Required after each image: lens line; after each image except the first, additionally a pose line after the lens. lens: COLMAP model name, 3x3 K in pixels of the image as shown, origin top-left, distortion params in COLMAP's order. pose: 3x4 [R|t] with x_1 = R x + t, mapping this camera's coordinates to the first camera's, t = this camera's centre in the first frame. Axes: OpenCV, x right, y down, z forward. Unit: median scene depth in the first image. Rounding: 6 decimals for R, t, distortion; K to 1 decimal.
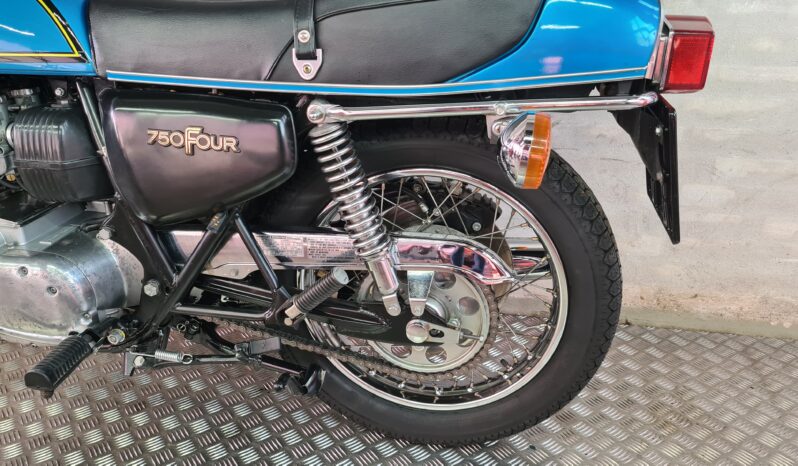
lens RADIAL K [[633.5, 0, 404.8], [0, 633.5, 232.8], [0, 0, 1]] dist [0.035277, -0.002557]
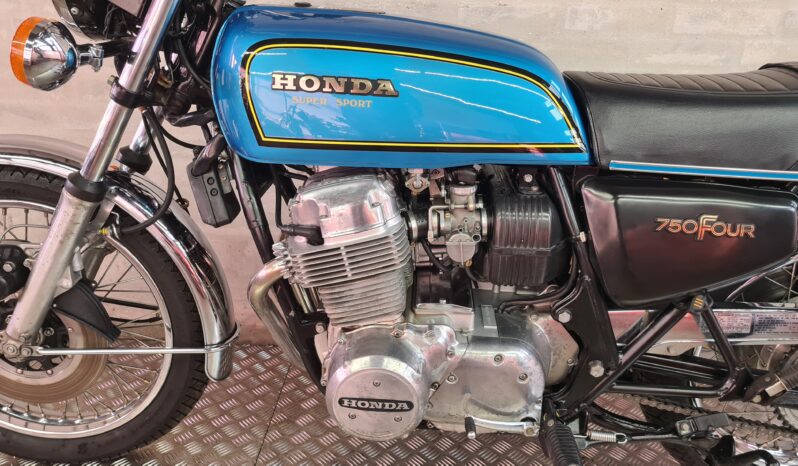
lens RADIAL K [[625.8, 0, 404.2], [0, 625.8, 233.5], [0, 0, 1]] dist [0.060803, -0.046129]
pose [[0.989537, -0.022080, 0.142578, -0.820038], [0.028554, 0.998644, -0.043521, -0.089673], [-0.141424, 0.047137, 0.988826, 0.049735]]
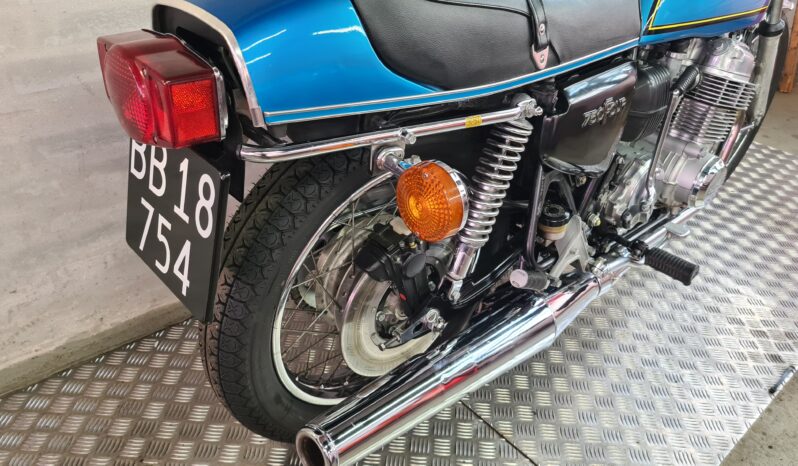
lens RADIAL K [[625.8, 0, 402.8], [0, 625.8, 226.5], [0, 0, 1]] dist [0.060803, -0.046129]
pose [[0.612621, -0.382716, 0.691538, -1.744256], [0.249886, 0.923854, 0.289916, -0.360104], [-0.749835, -0.004803, 0.661608, 0.507978]]
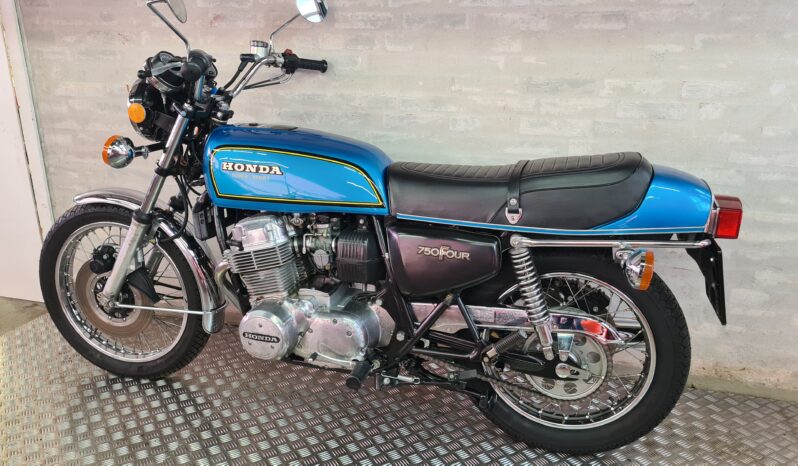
lens RADIAL K [[625.8, 0, 404.6], [0, 625.8, 235.0], [0, 0, 1]] dist [0.060803, -0.046129]
pose [[0.995616, 0.039225, -0.084918, -0.251653], [-0.049713, 0.990891, -0.125157, 0.028539], [0.079235, 0.128830, 0.988496, -0.670899]]
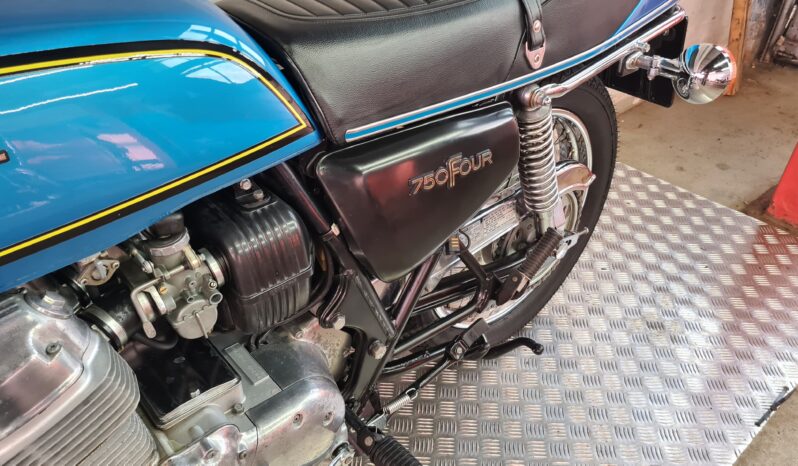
lens RADIAL K [[625.8, 0, 405.1], [0, 625.8, 234.2], [0, 0, 1]] dist [0.060803, -0.046129]
pose [[0.624854, -0.451737, 0.636782, -0.837209], [0.302012, 0.891972, 0.336415, -0.327431], [-0.719962, -0.017894, 0.693782, 0.369136]]
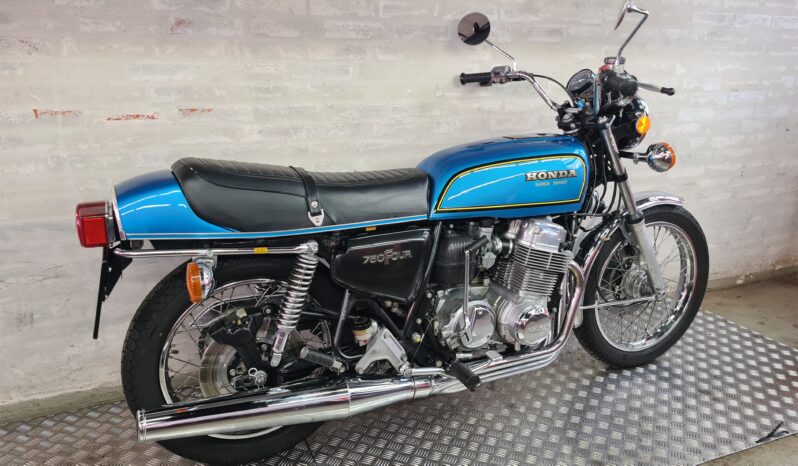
lens RADIAL K [[625.8, 0, 401.5], [0, 625.8, 226.3], [0, 0, 1]] dist [0.060803, -0.046129]
pose [[0.834777, -0.138927, 0.532773, -1.583802], [0.210952, 0.974505, -0.076416, -0.106423], [-0.508573, 0.176180, 0.842801, -0.426356]]
